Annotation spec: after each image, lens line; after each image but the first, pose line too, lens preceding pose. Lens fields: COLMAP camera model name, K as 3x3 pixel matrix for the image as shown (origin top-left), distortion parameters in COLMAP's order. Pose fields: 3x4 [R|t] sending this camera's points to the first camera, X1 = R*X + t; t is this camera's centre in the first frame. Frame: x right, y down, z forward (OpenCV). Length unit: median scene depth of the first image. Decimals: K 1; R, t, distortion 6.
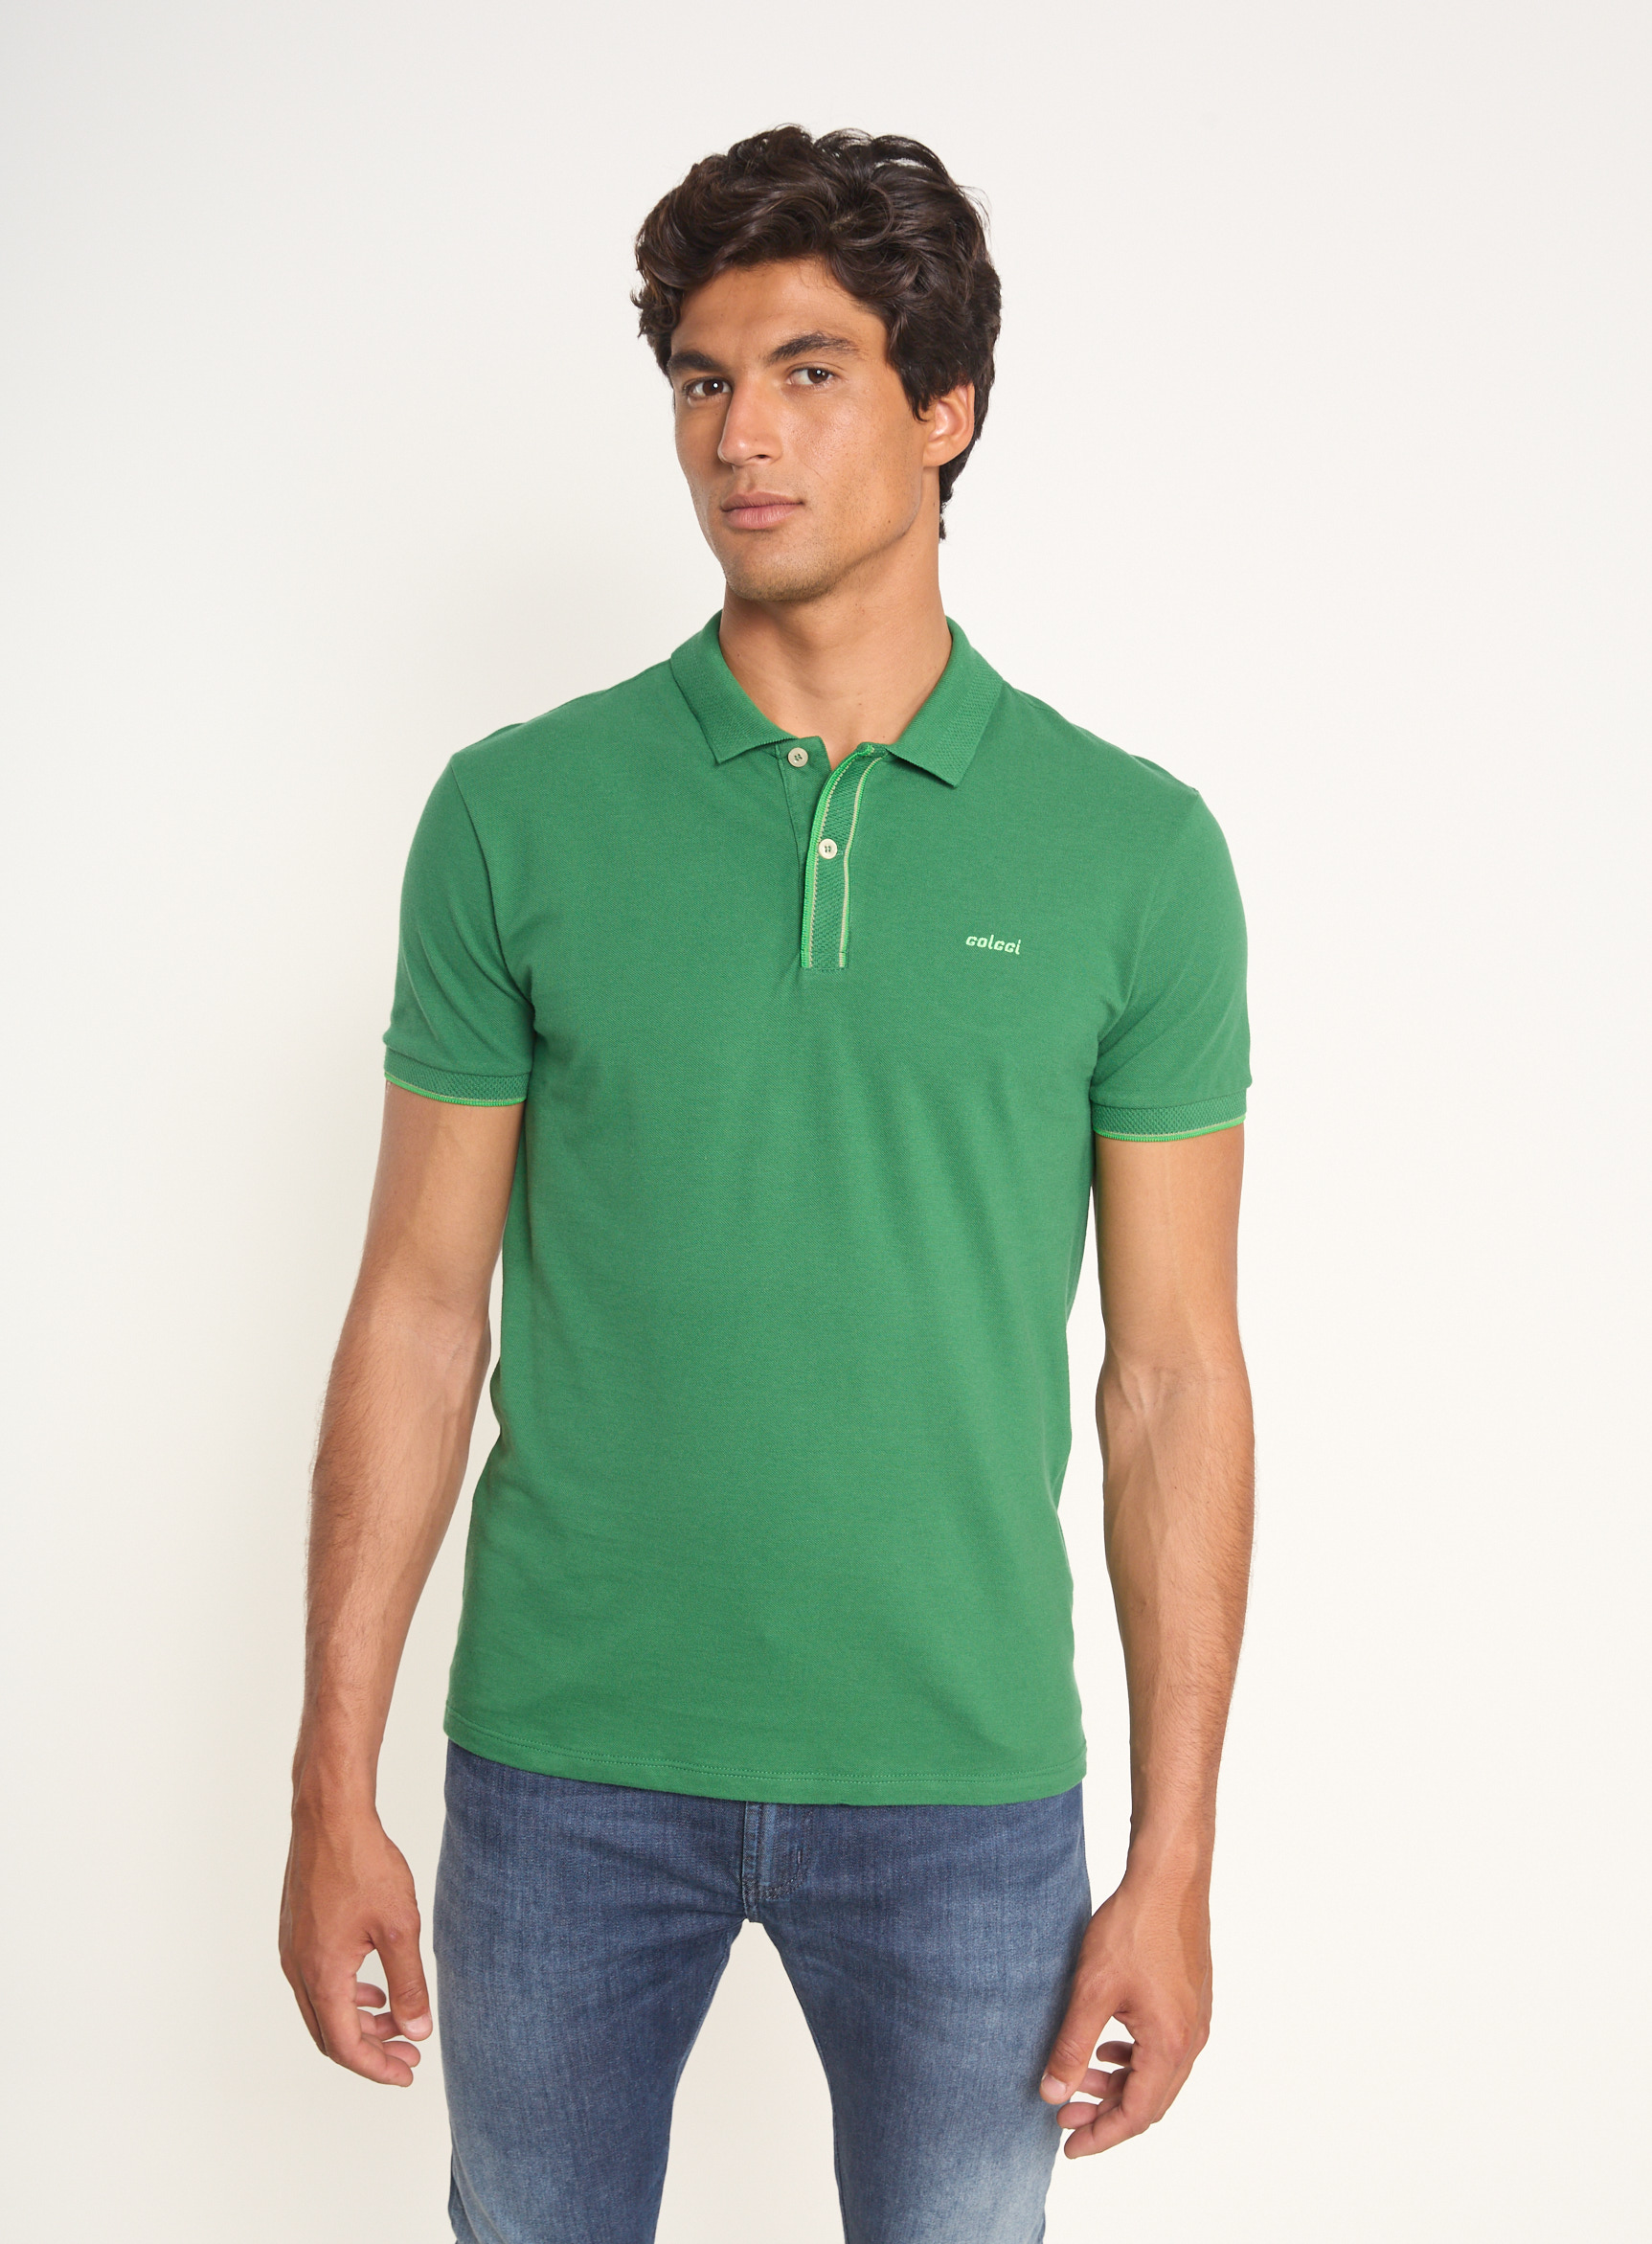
lens RADIAL K [[3652.8, 0, 826.0], [0, 3652.8, 1122.0], [0, 0, 1]] dist [-0.002046, 4.844296]
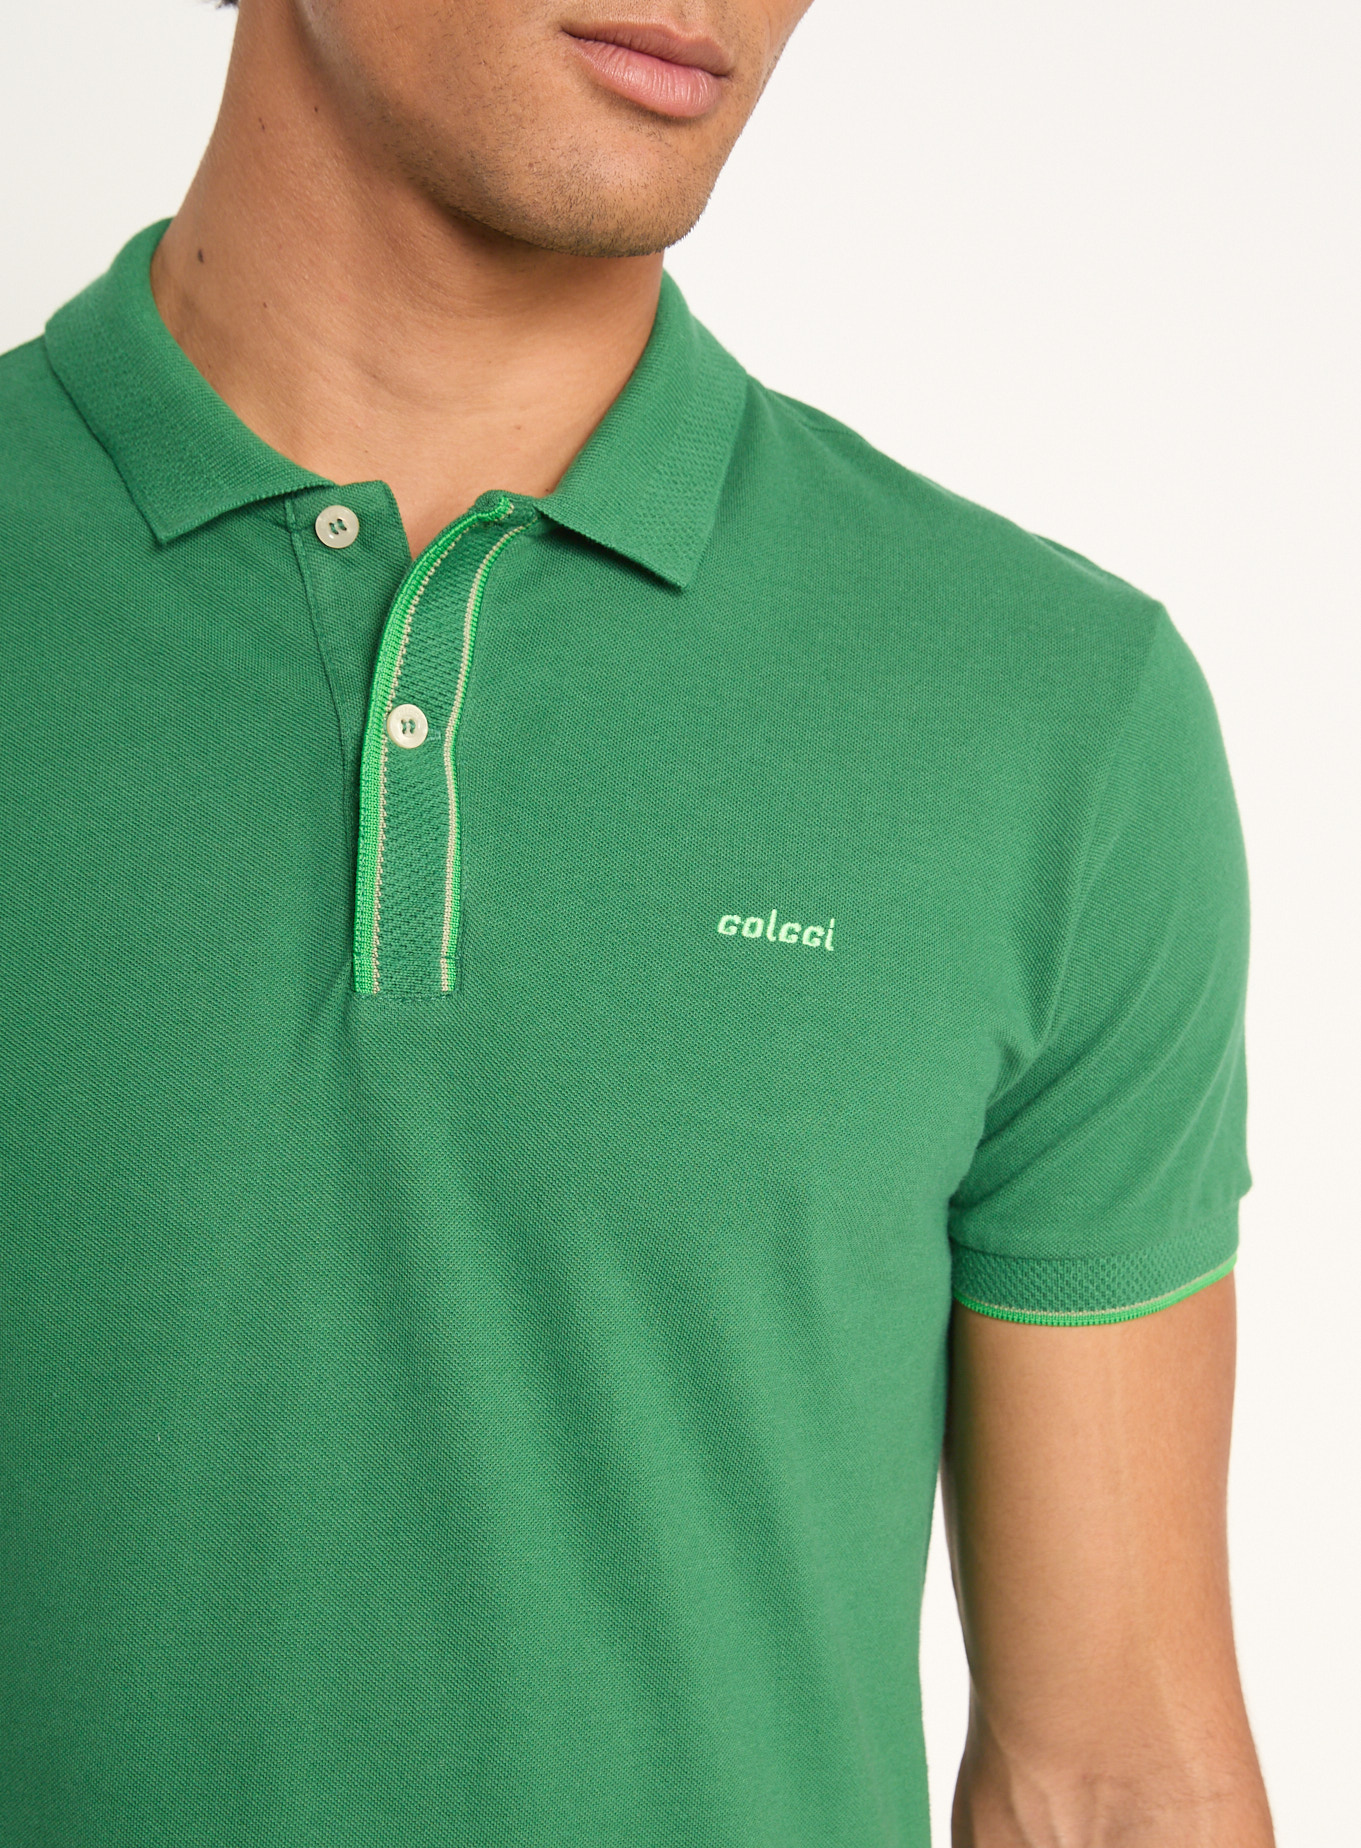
lens RADIAL K [[3102.0, 0, 677.5], [0, 3102.0, 851.1], [0, 0, 1]] dist [0.008881, -0.109332]
pose [[0.987613, -0.024155, 0.155036, -0.026198], [0.030618, 0.998753, -0.039438, -0.043221], [-0.153890, 0.043696, 0.987121, 0.612571]]
